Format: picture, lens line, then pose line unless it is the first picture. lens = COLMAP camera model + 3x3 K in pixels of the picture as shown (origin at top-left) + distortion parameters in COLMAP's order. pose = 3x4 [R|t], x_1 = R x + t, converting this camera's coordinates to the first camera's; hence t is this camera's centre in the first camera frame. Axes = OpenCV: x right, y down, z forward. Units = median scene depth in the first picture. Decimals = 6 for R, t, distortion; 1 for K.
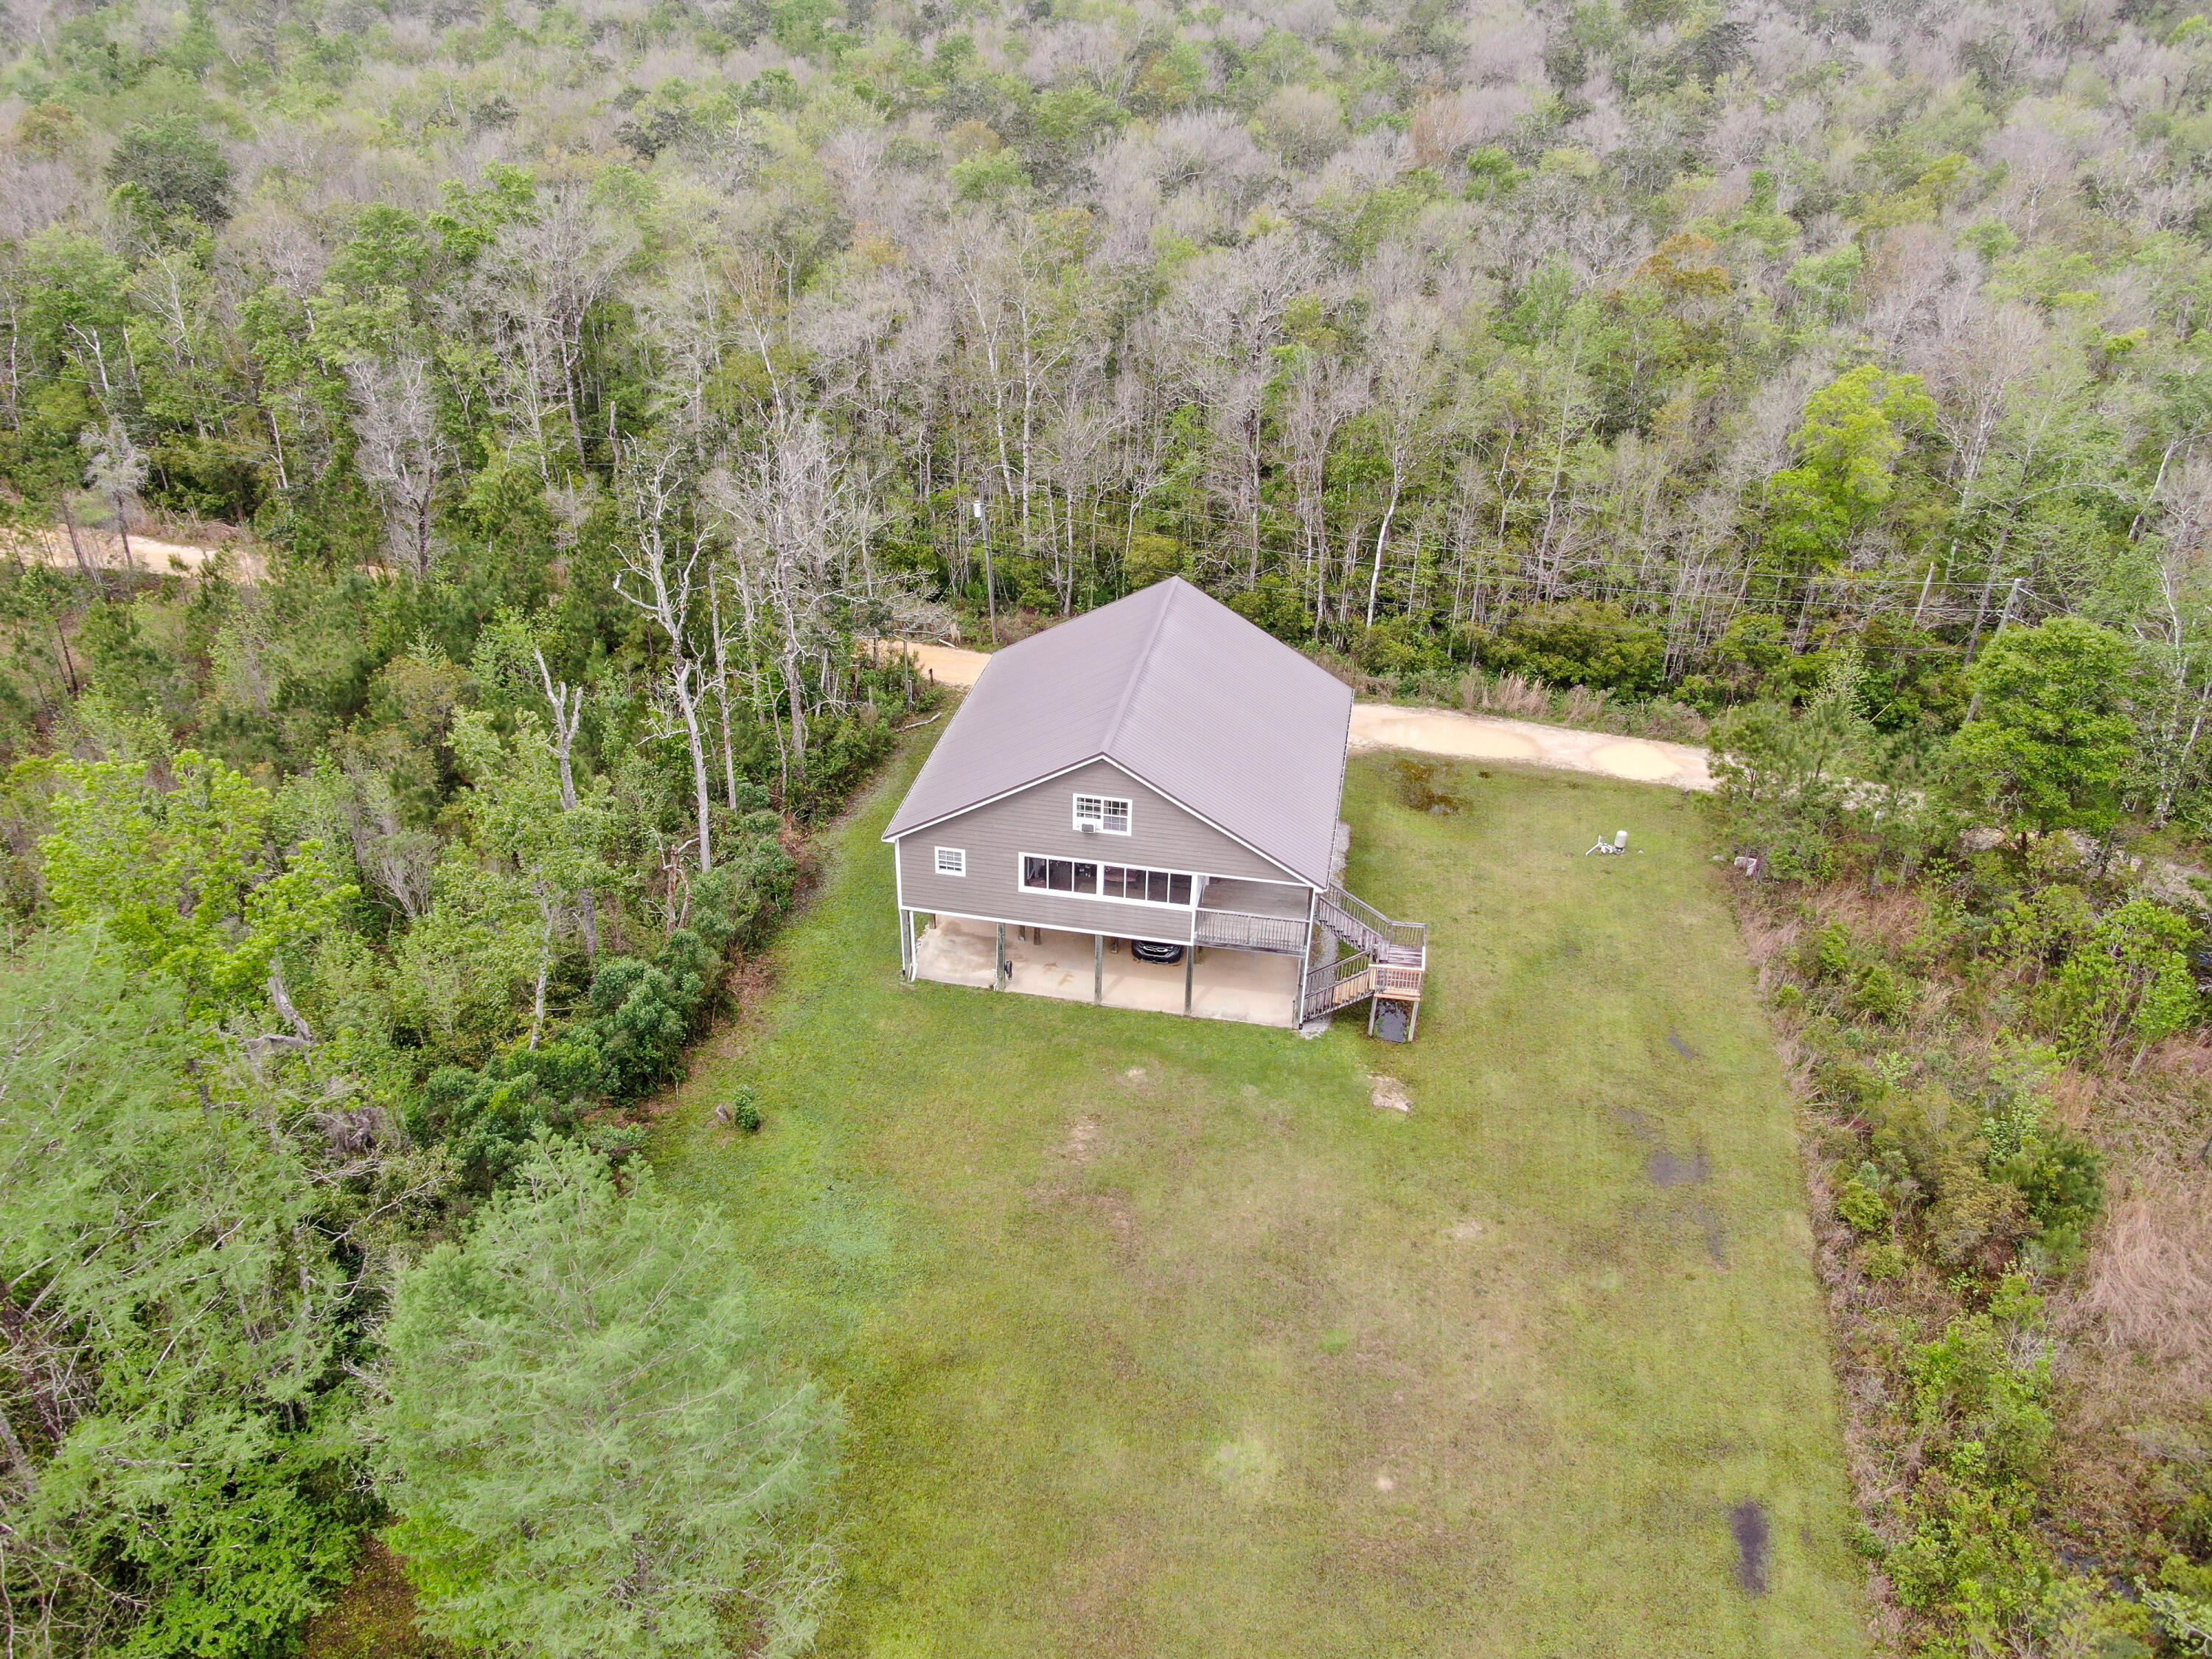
lens RADIAL K [[1578.7, 0, 1107.5], [0, 1578.7, 832.9], [0, 0, 1]] dist [-0.028775, 0.005625]
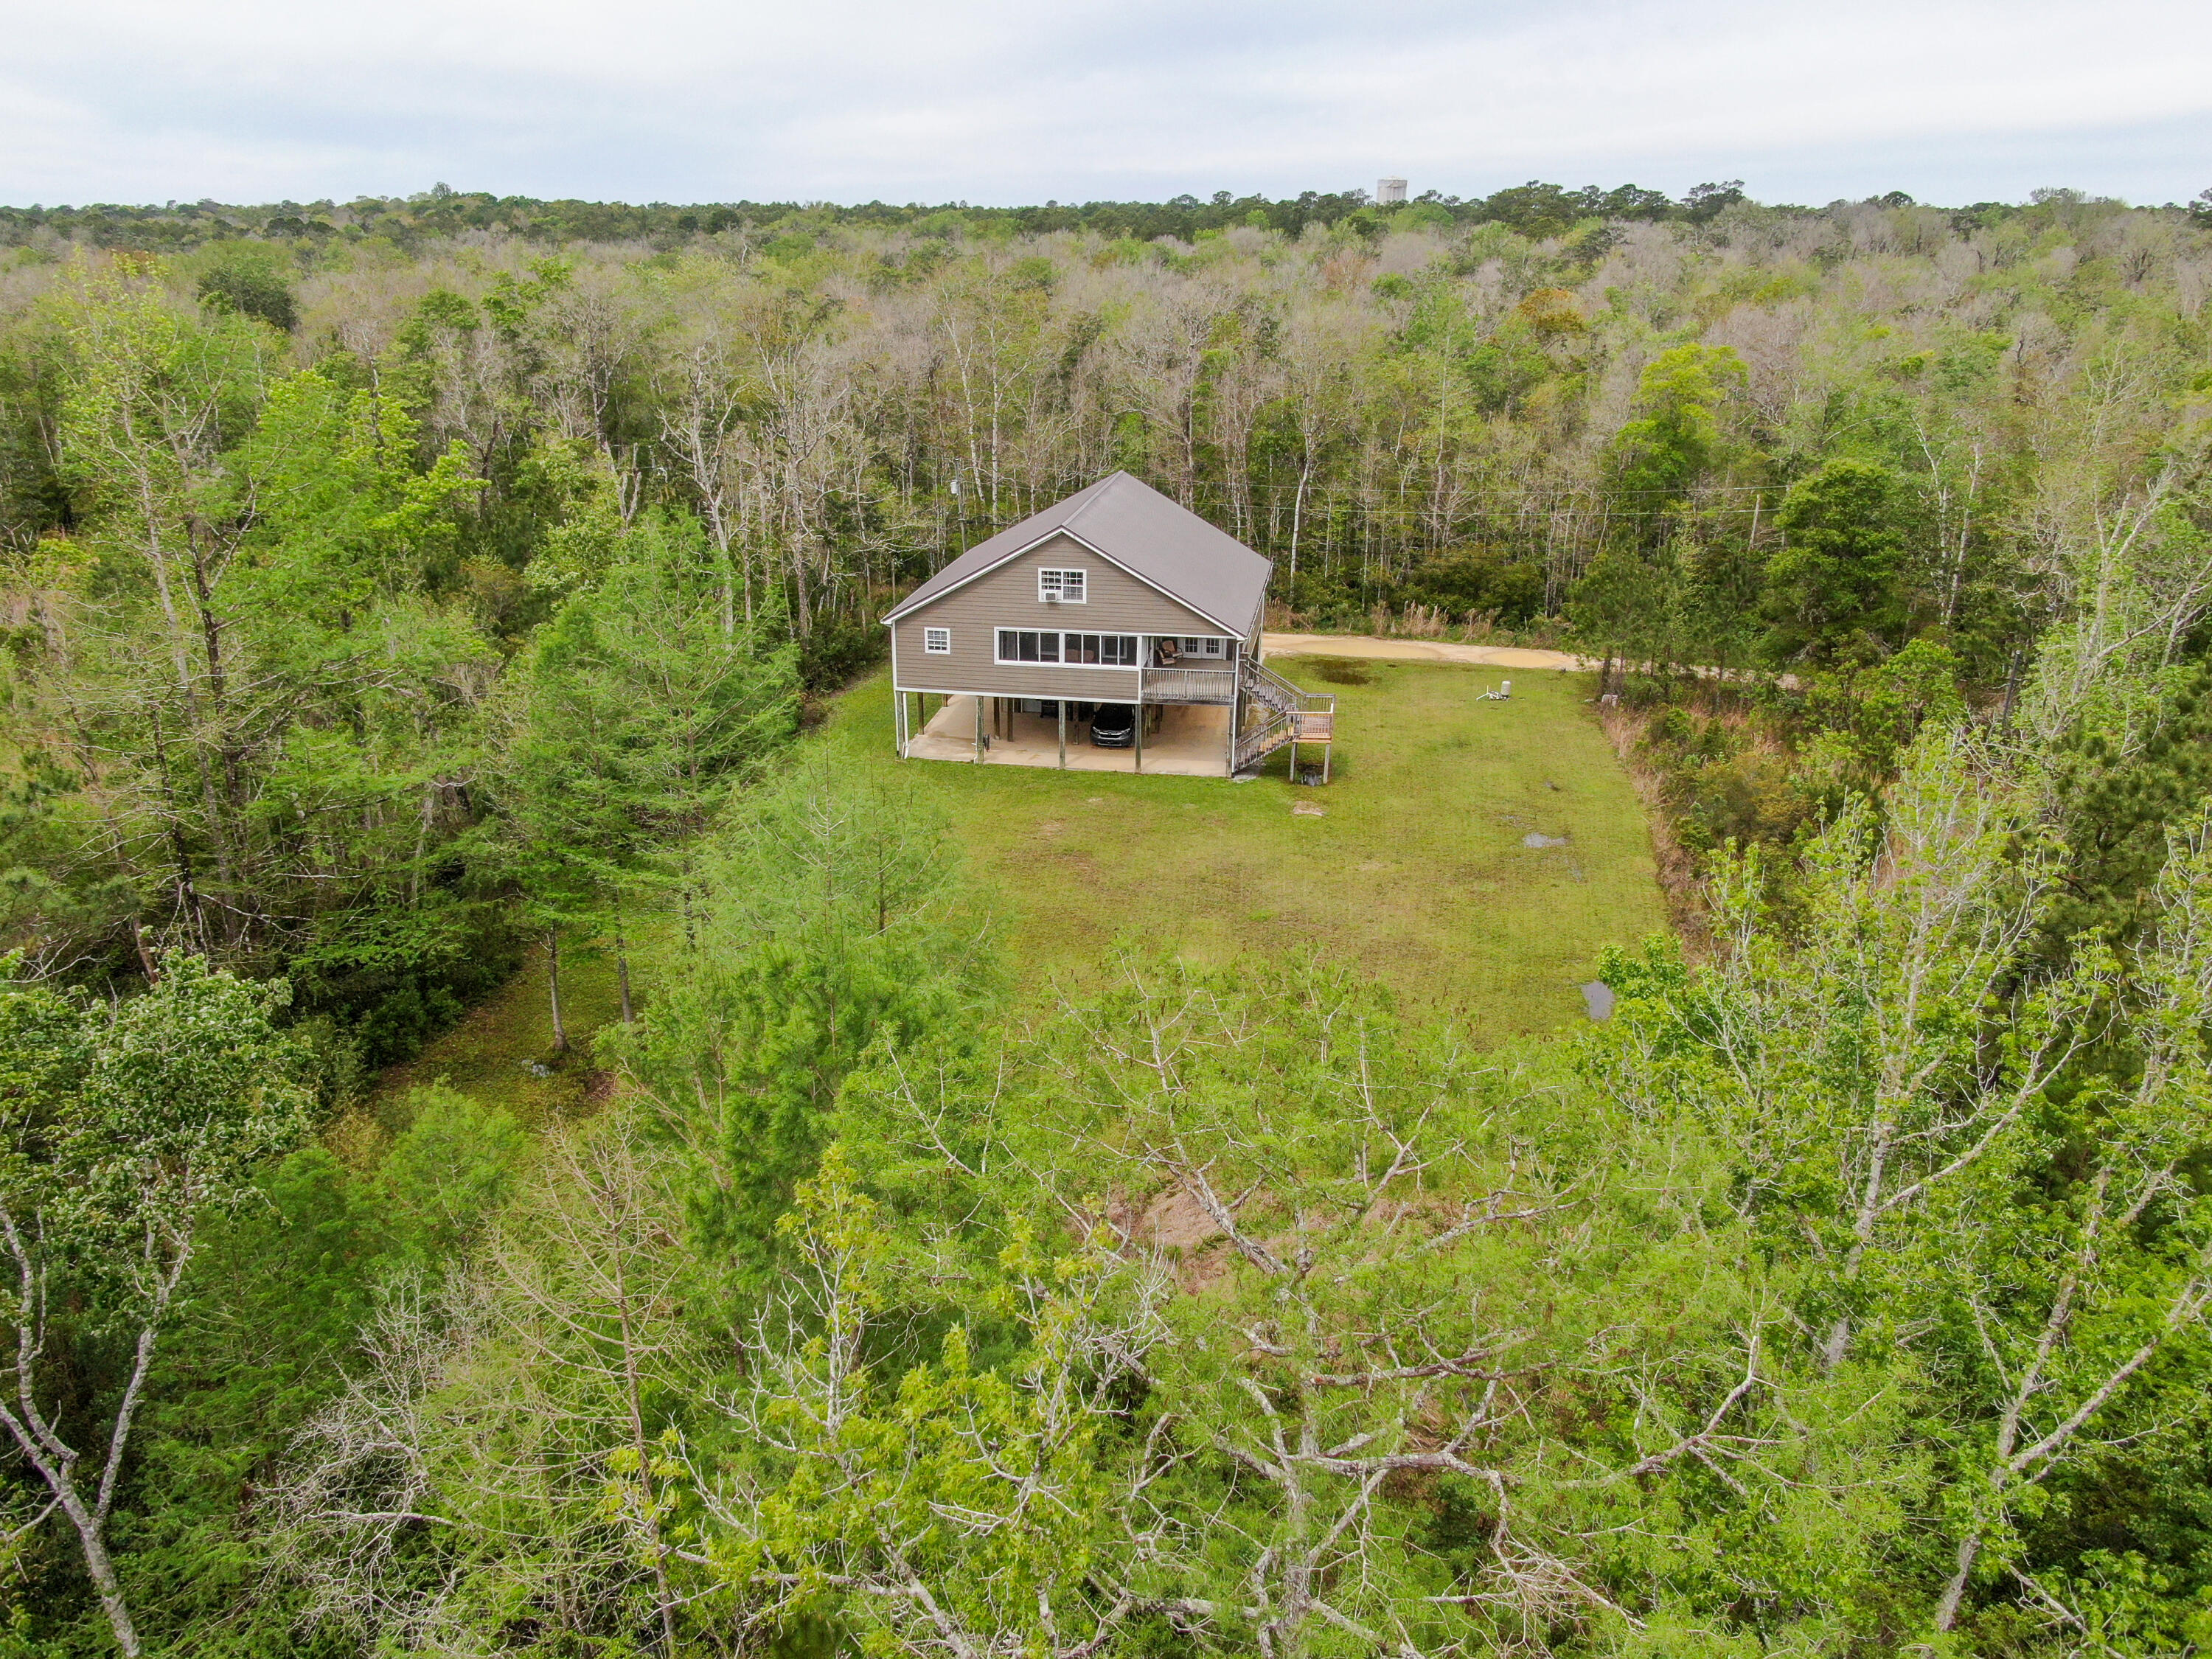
lens RADIAL K [[1578.7, 0, 1106.5], [0, 1578.7, 827.0], [0, 0, 1]] dist [-0.028775, 0.005625]
pose [[0.999580, -0.018874, 0.021989, 0.000317], [0.022430, 0.984369, -0.174687, 0.350887], [-0.018349, 0.175107, 0.984378, -0.155513]]
